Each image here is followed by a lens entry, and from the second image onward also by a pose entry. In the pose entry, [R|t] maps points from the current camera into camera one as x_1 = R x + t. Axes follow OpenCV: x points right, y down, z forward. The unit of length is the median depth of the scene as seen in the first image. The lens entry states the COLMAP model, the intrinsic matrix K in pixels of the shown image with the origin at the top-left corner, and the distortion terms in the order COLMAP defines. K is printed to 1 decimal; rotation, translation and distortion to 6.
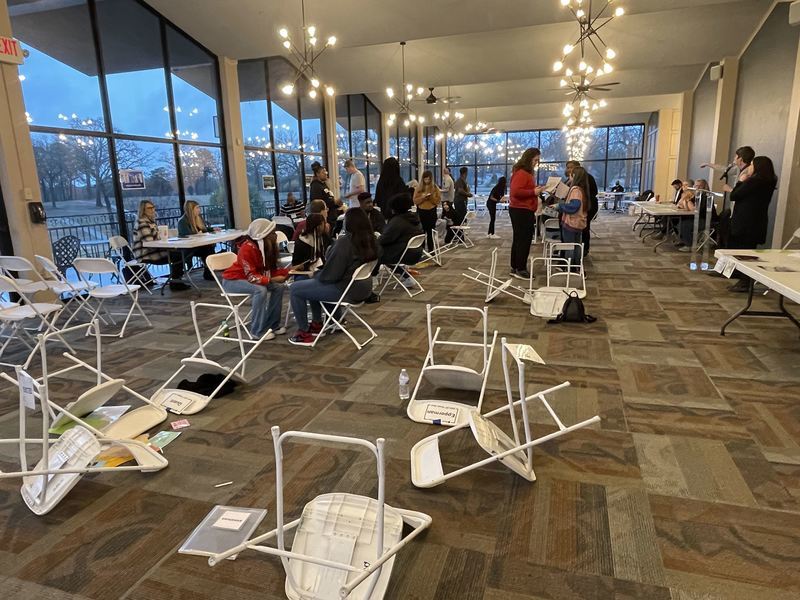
lens RADIAL K [[514.6, 0, 401.9], [0, 514.6, 295.7], [0, 0, 1]] dist [0.008998, -0.000649]
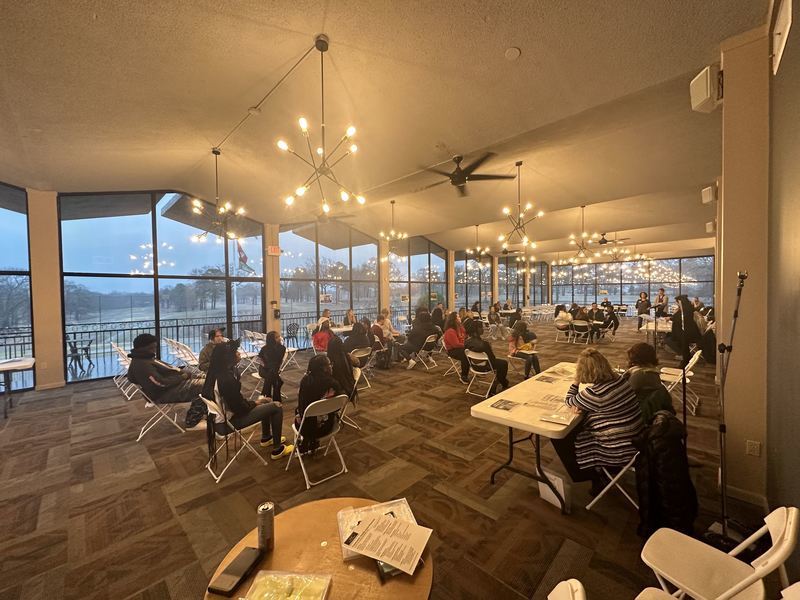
lens RADIAL K [[321.6, 0, 399.3], [0, 321.6, 300.6], [0, 0, 1]] dist [-0.000938, -0.000654]
pose [[0.885595, 0.020640, -0.463999, 0.726349], [-0.107465, 0.981009, -0.161471, -0.067674], [0.451855, 0.192861, 0.870995, -0.058290]]
